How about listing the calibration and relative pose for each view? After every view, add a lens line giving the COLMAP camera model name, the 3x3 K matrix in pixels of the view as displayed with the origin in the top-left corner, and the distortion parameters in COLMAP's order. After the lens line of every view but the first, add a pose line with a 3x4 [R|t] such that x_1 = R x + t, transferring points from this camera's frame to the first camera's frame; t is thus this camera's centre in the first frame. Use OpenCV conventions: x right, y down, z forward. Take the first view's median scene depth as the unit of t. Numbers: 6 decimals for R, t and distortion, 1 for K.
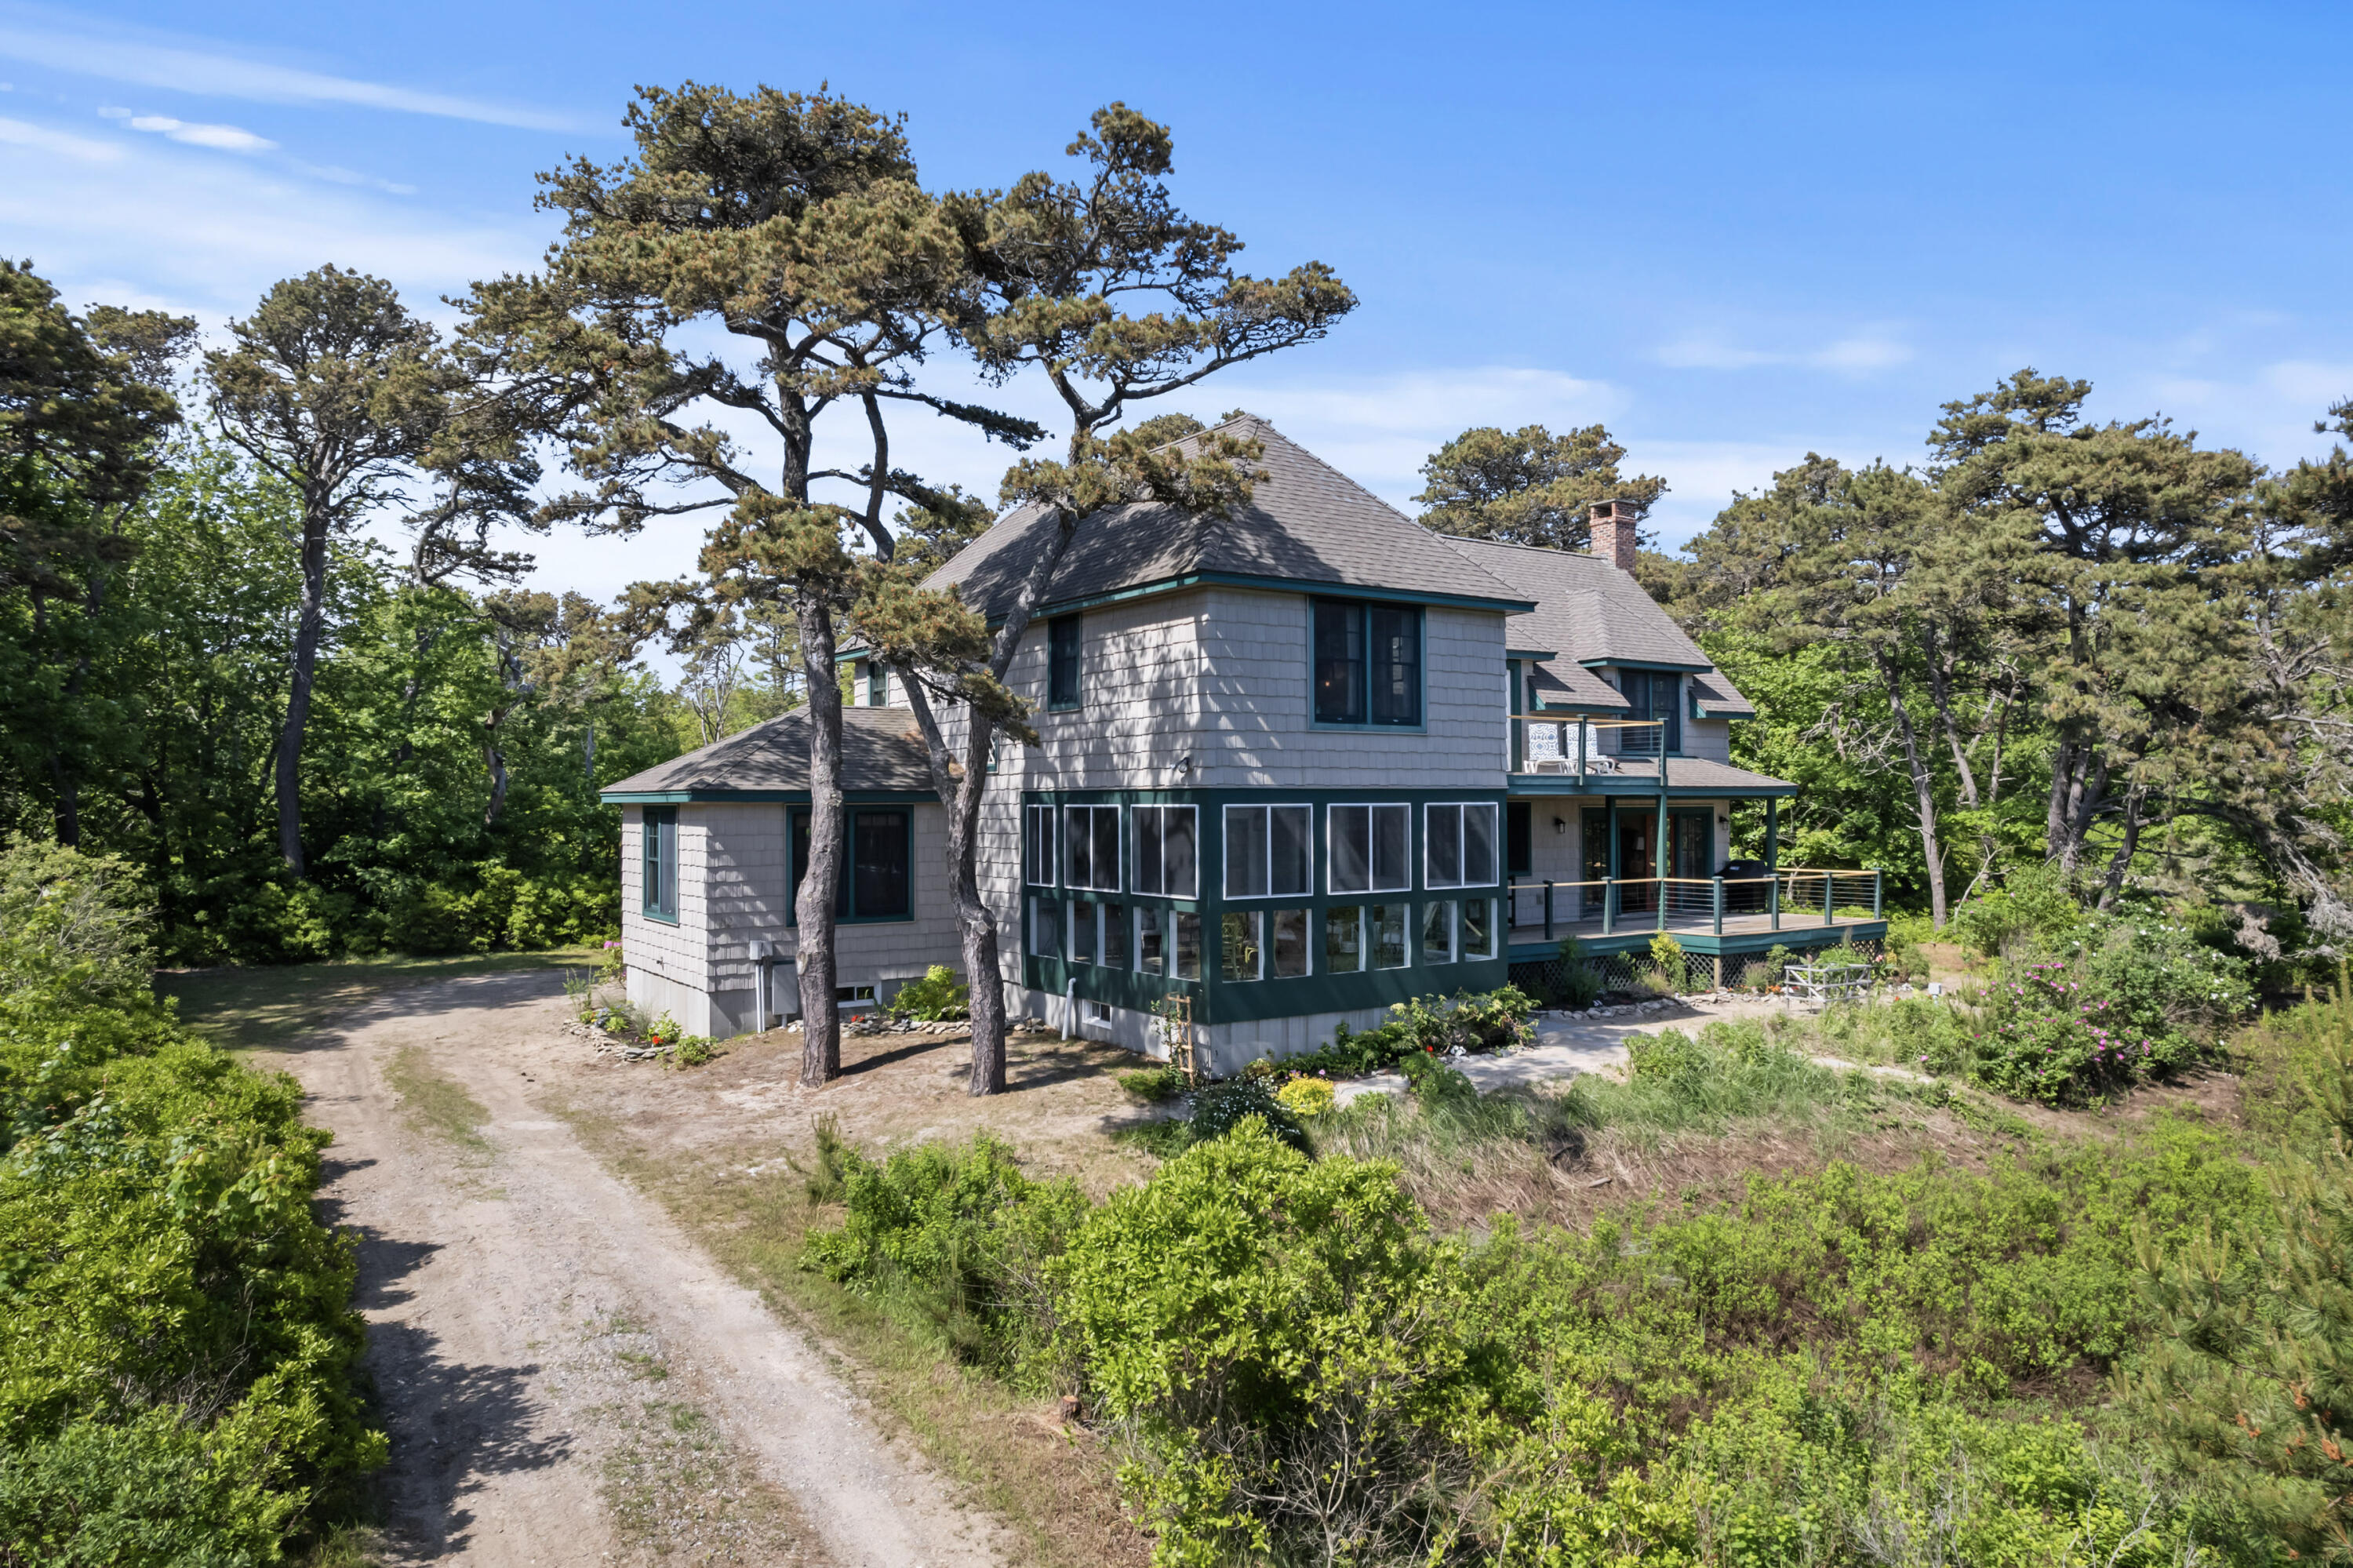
lens RADIAL K [[1513.5, 0, 1176.5], [0, 1513.5, 784.0], [0, 0, 1]] dist [-0.075104, 0.061829]
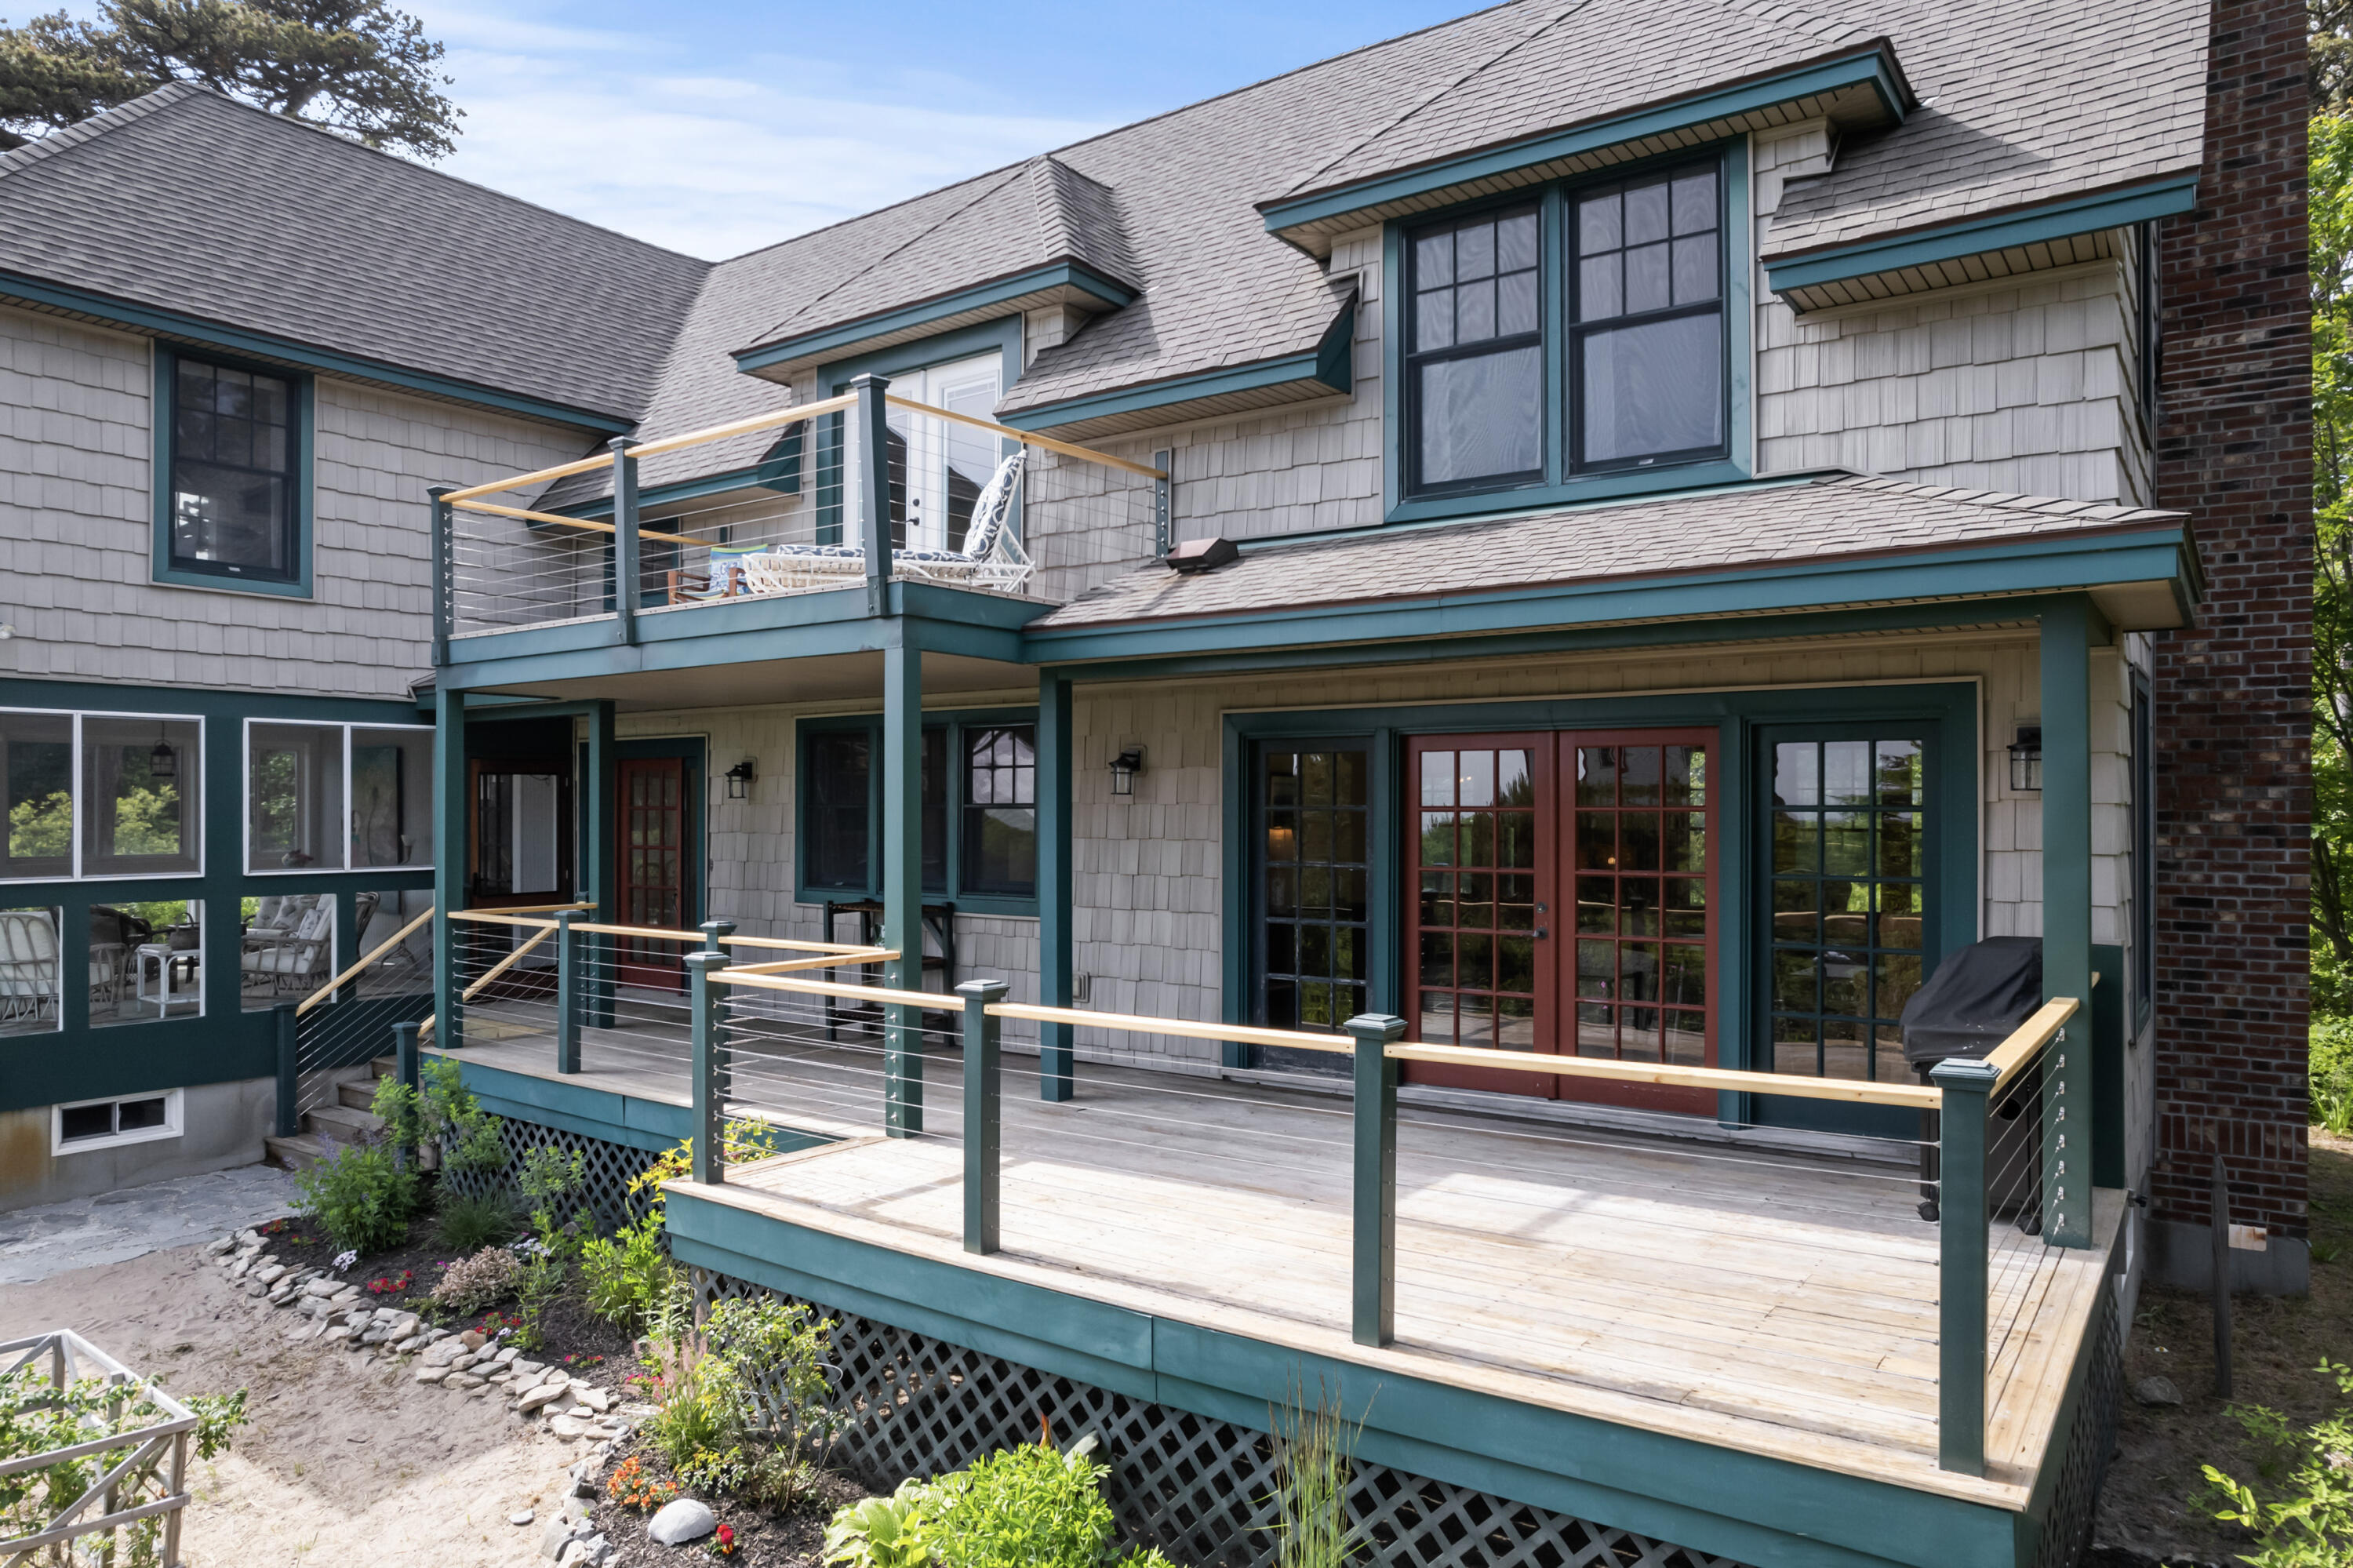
lens RADIAL K [[1525.7, 0, 1170.5], [0, 1525.7, 790.2], [0, 0, 1]] dist [-0.077996, 0.073162]
pose [[0.334399, 0.002073, -0.942429, 0.572246], [0.013504, 0.999884, 0.006991, 0.030498], [0.942335, -0.015065, 0.334333, 0.896087]]
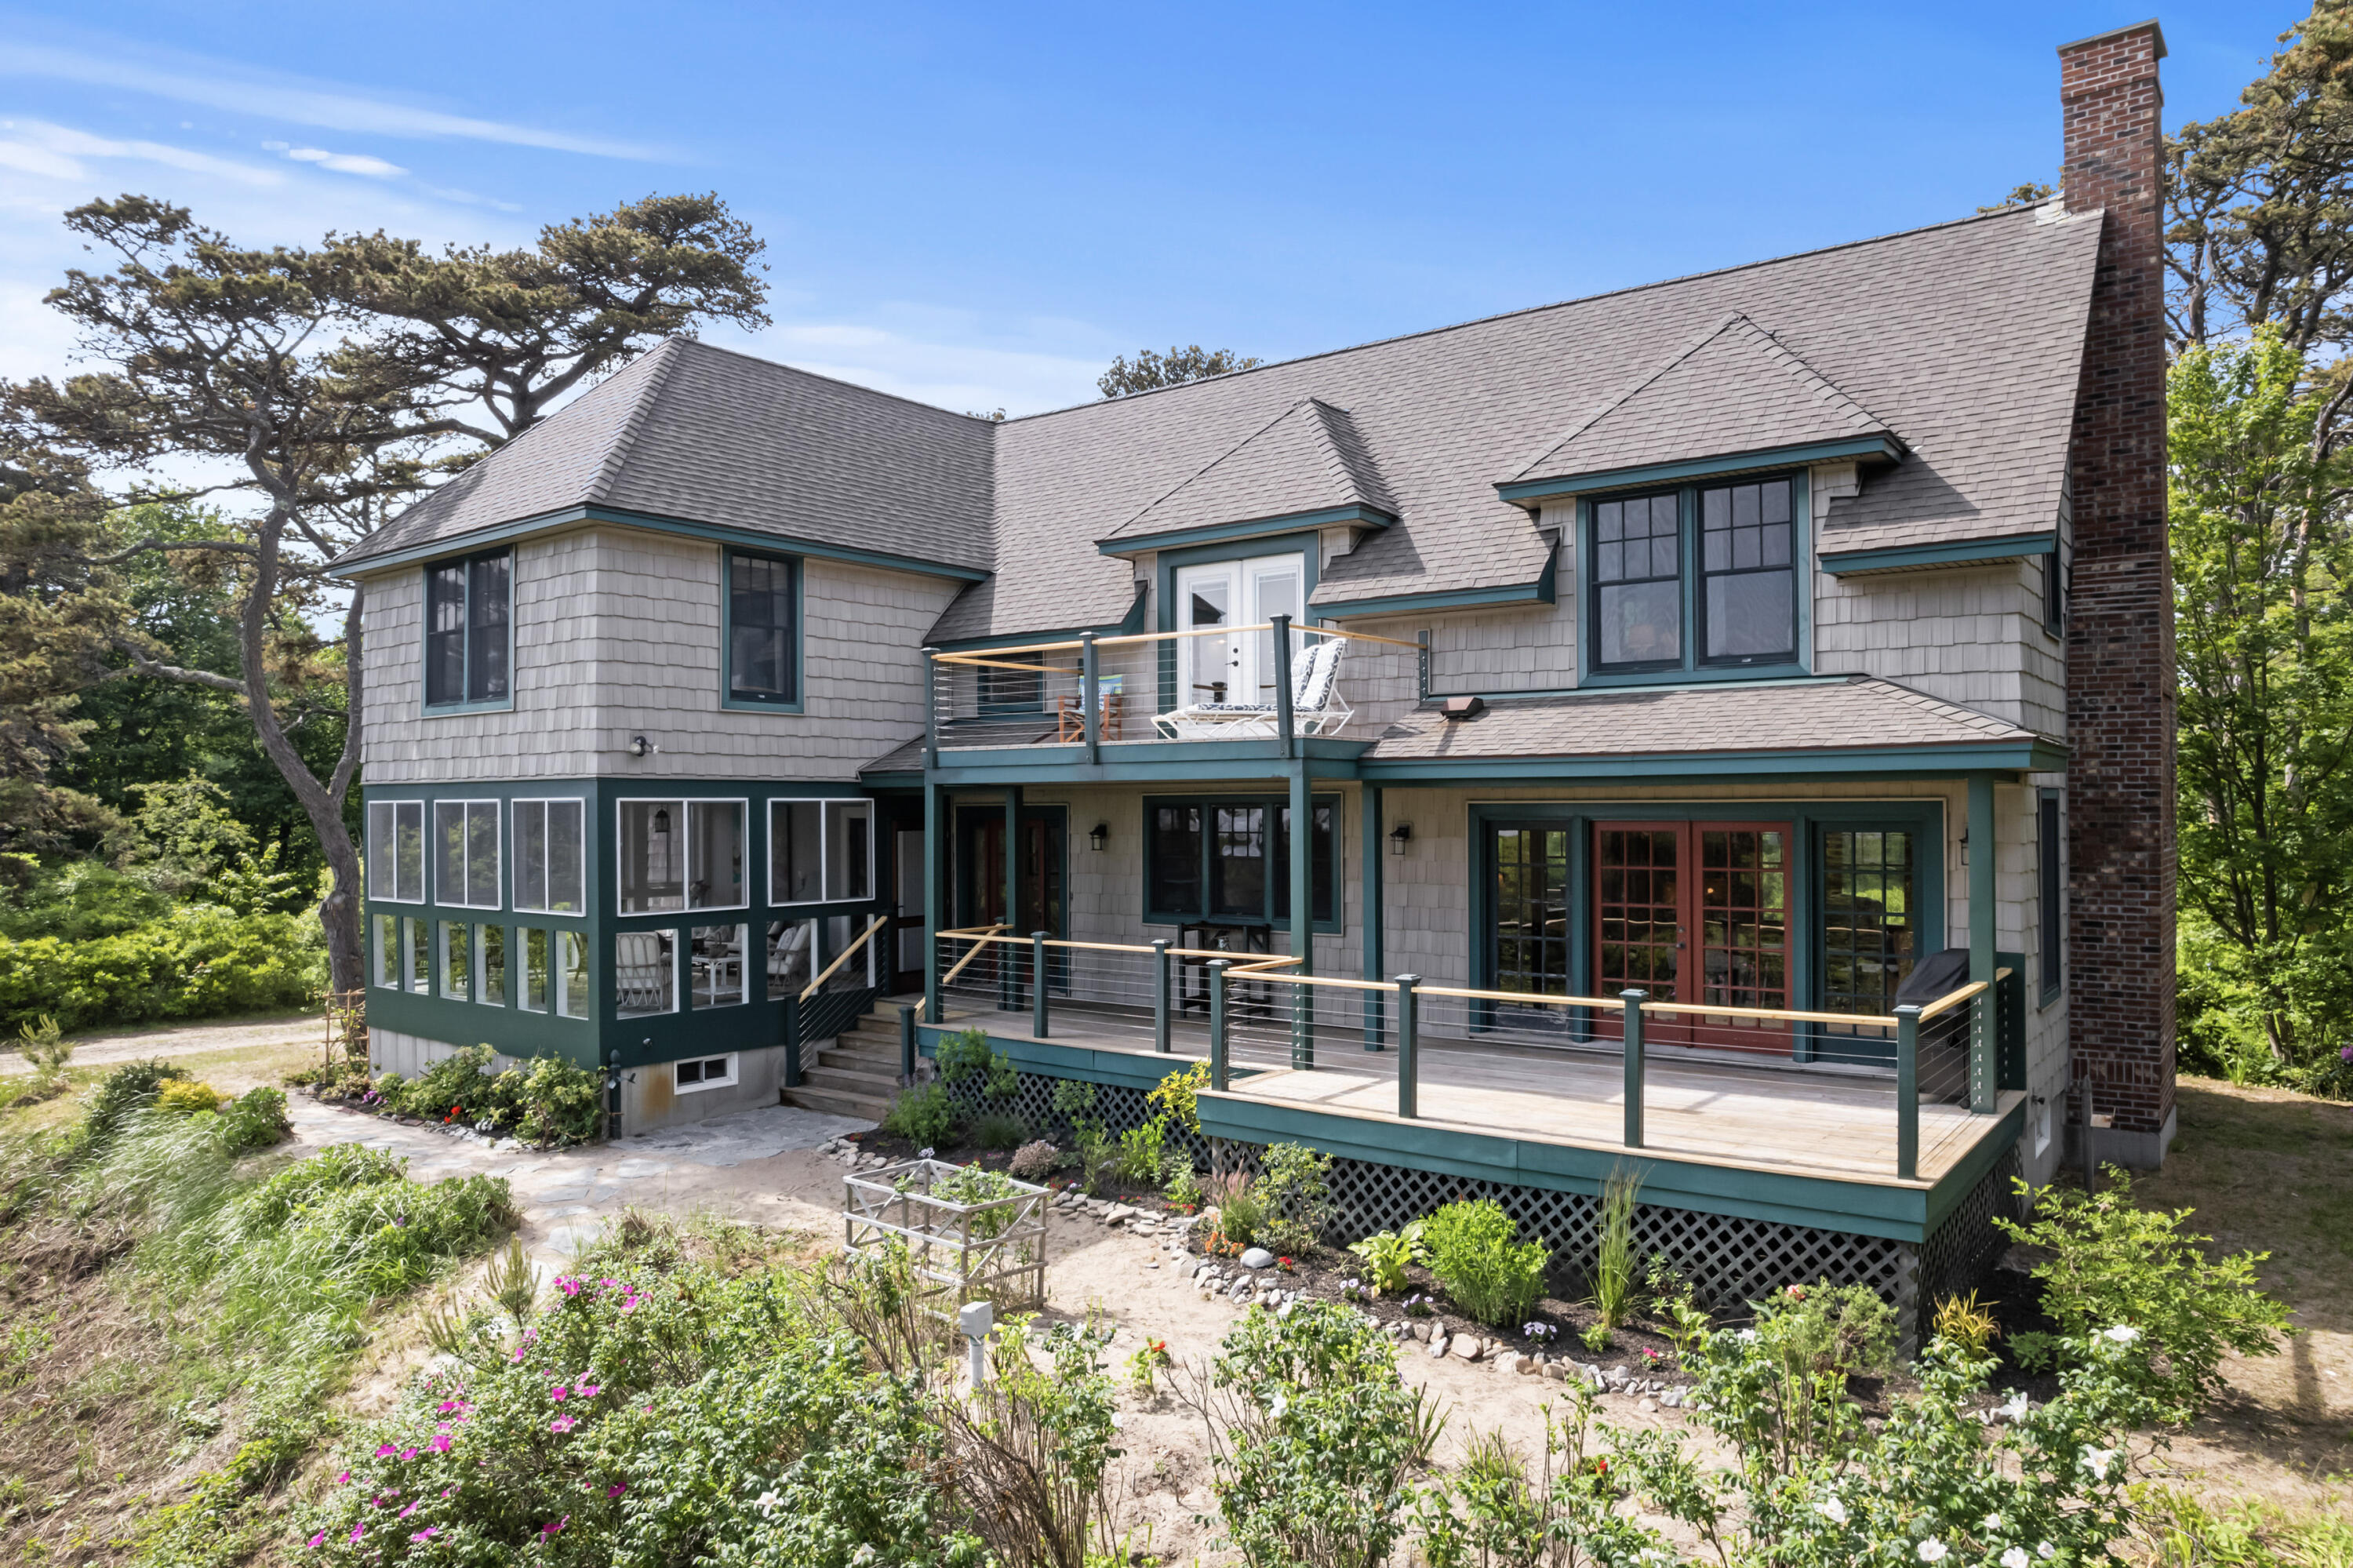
lens RADIAL K [[1513.5, 0, 1176.5], [0, 1513.5, 784.0], [0, 0, 1]] dist [-0.075104, 0.061829]
pose [[0.307471, -0.003652, -0.951550, 0.717578], [0.018916, 0.999818, 0.002275, 0.006819], [0.951369, -0.018699, 0.307484, 0.768427]]
